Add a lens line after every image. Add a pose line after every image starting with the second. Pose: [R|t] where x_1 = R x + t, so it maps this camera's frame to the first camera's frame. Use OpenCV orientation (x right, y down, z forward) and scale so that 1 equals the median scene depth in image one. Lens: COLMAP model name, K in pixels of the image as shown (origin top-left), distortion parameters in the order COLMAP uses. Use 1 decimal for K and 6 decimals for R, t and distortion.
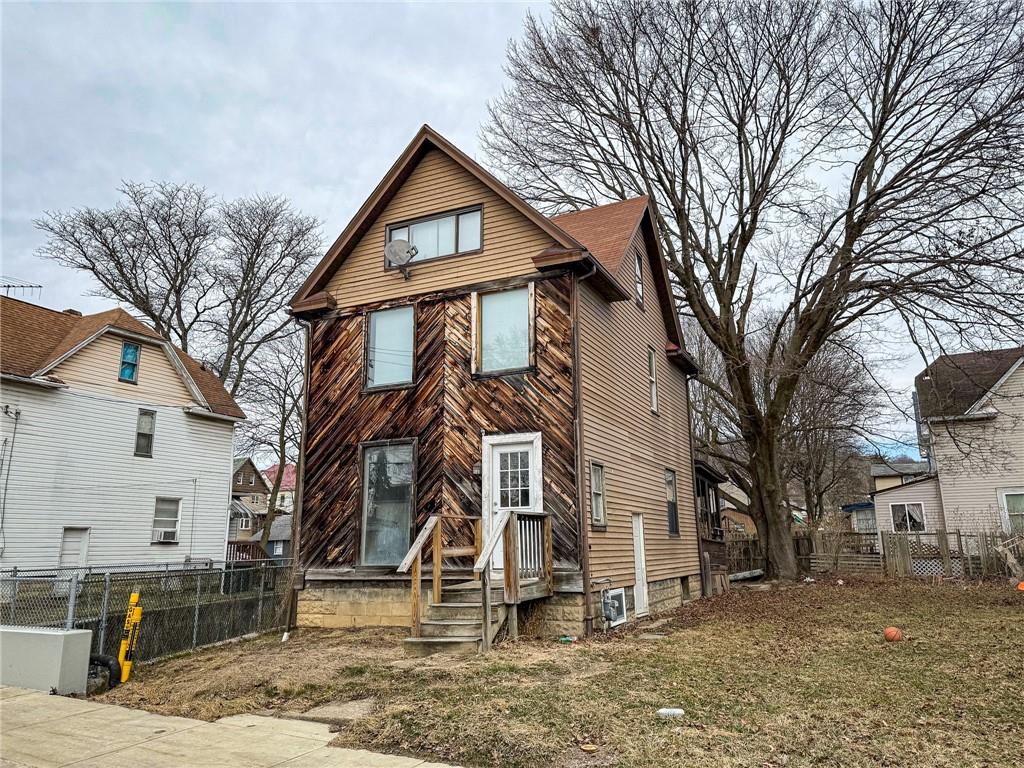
lens RADIAL K [[725.0, 0, 516.5], [0, 725.0, 379.7], [0, 0, 1]] dist [0.019927, -0.019301]
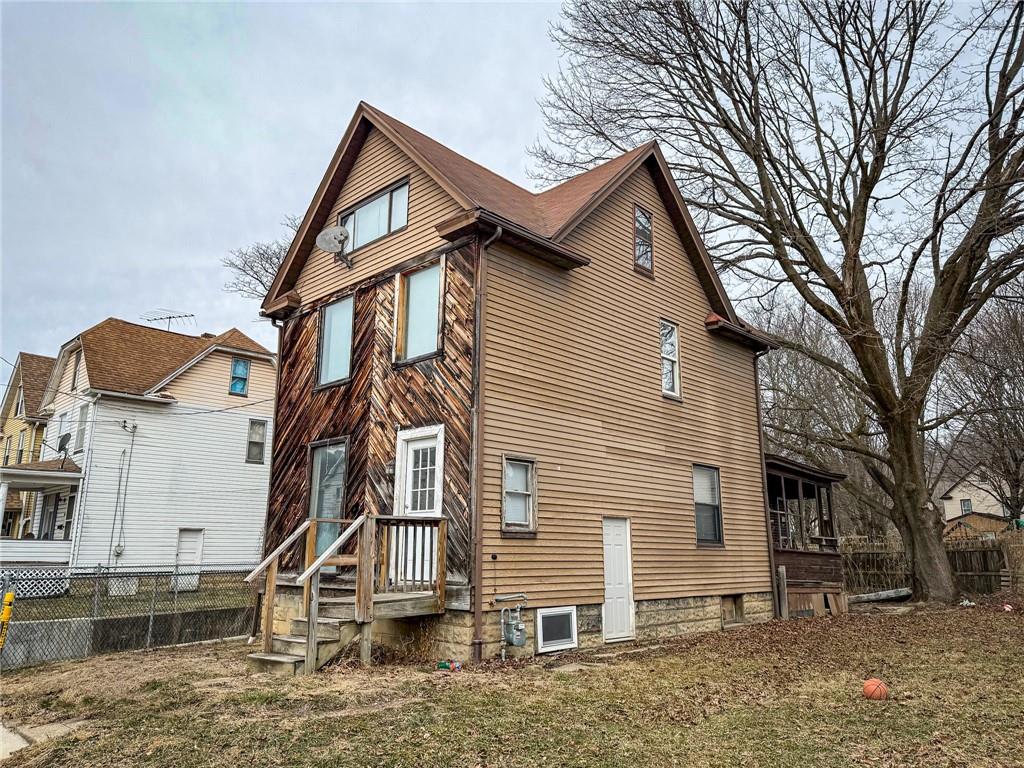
lens RADIAL K [[725.0, 0, 510.0], [0, 725.0, 385.1], [0, 0, 1]] dist [0.019927, -0.019301]
pose [[0.945856, -0.055154, -0.319867, 0.350302], [0.055946, 0.998411, -0.006720, 0.032077], [0.319729, -0.011540, 0.947439, 0.180548]]
